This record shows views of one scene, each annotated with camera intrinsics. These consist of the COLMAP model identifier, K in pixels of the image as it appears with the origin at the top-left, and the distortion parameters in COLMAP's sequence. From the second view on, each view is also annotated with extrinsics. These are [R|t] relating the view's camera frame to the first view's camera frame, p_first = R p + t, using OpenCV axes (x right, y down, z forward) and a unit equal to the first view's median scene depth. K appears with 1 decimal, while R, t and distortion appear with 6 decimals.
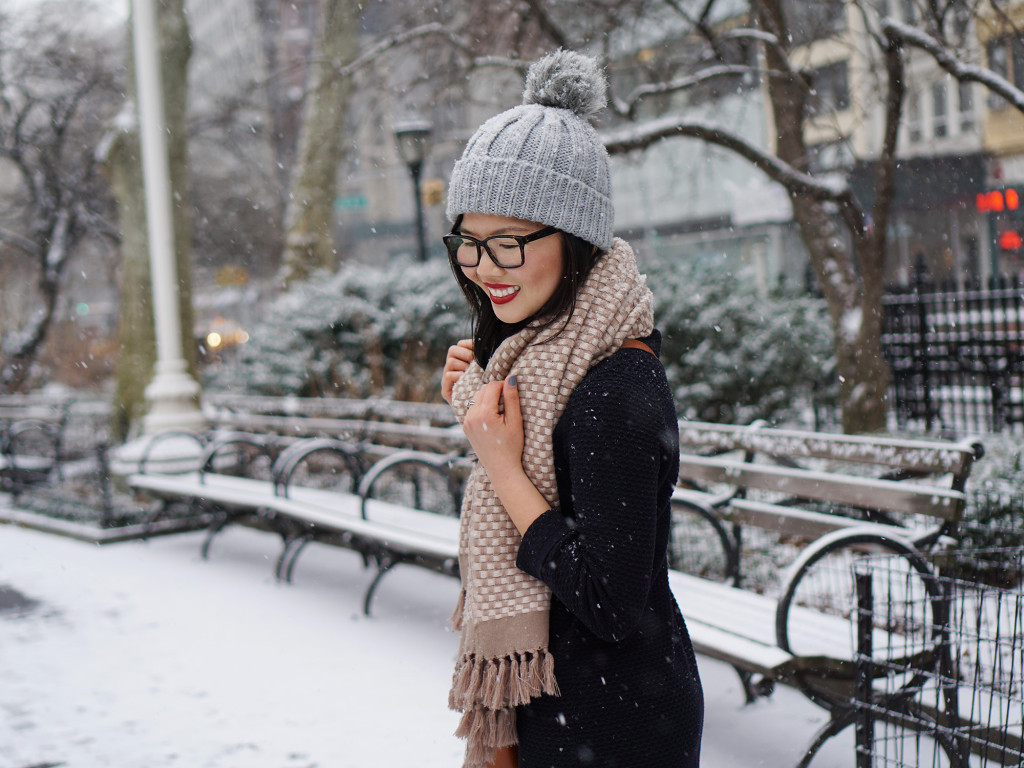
lens RADIAL K [[1722.3, 0, 512.0], [0, 1722.3, 384.0], [0, 0, 1]] dist [0.011143, 0.008256]
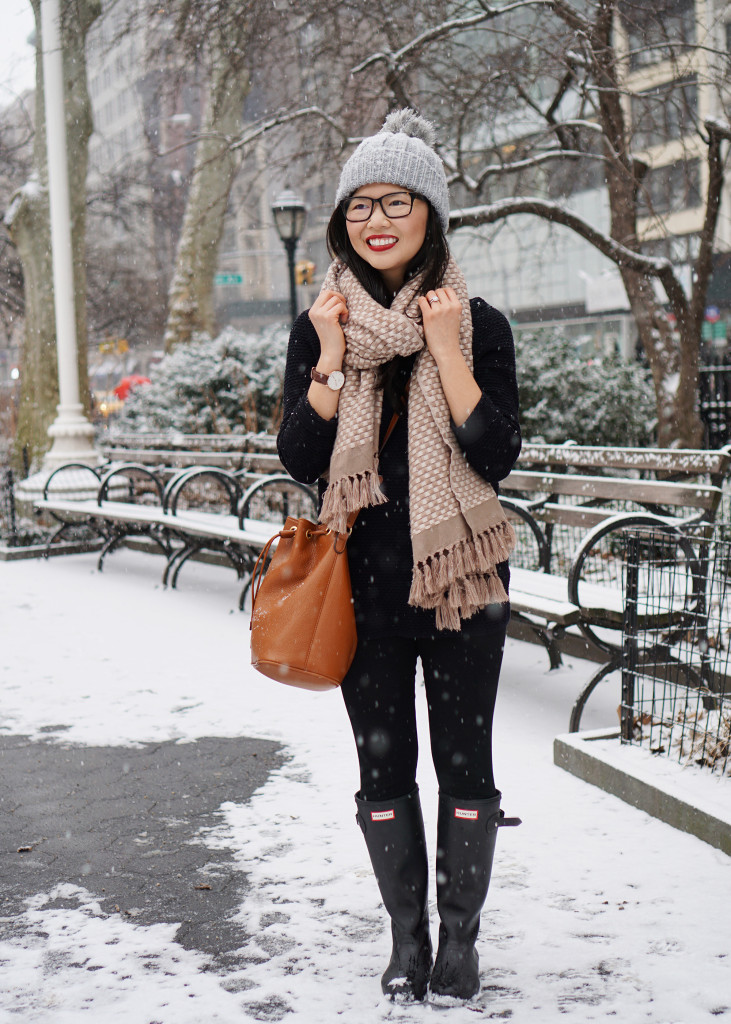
lens RADIAL K [[1639.5, 0, 377.0], [0, 1639.5, 515.8], [0, 0, 1]] dist [0.017661, -0.026172]
pose [[0.999518, 0.030898, 0.003145, 0.002278], [-0.030985, 0.998982, 0.032774, 0.023174], [-0.002129, -0.032856, 0.999458, -0.094463]]
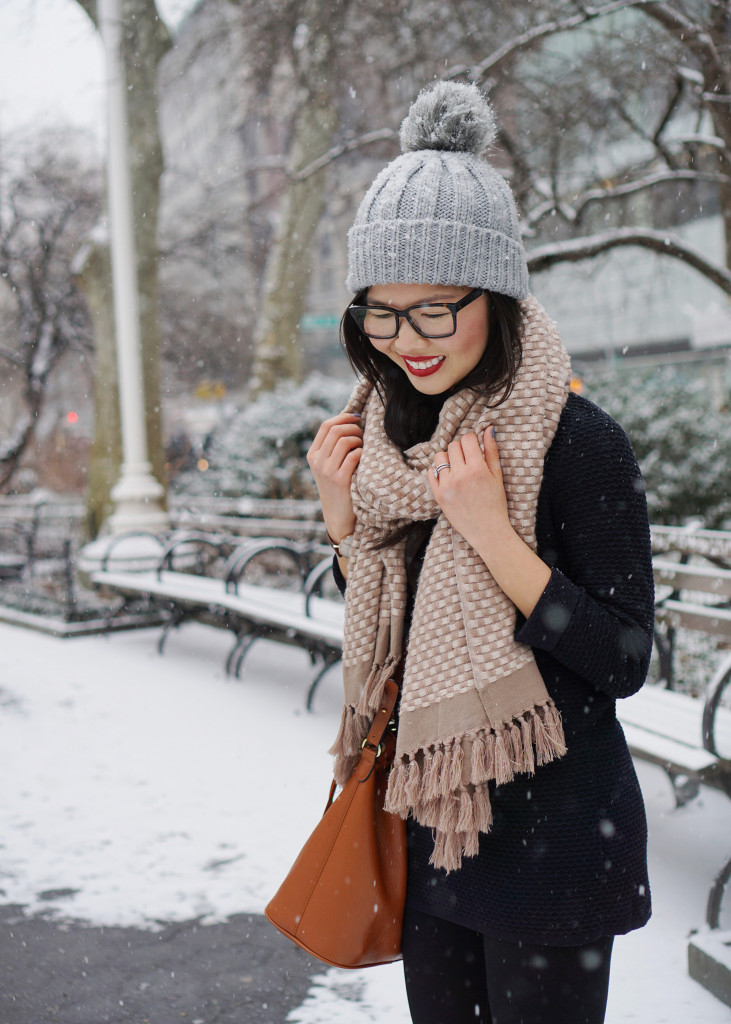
lens RADIAL K [[1639.5, 0, 377.0], [0, 1639.5, 515.8], [0, 0, 1]] dist [0.017661, -0.026172]
pose [[0.997974, 0.018154, -0.060986, 0.010130], [-0.017510, 0.999785, 0.011078, 0.005644], [0.061174, -0.009987, 0.998077, 0.026085]]
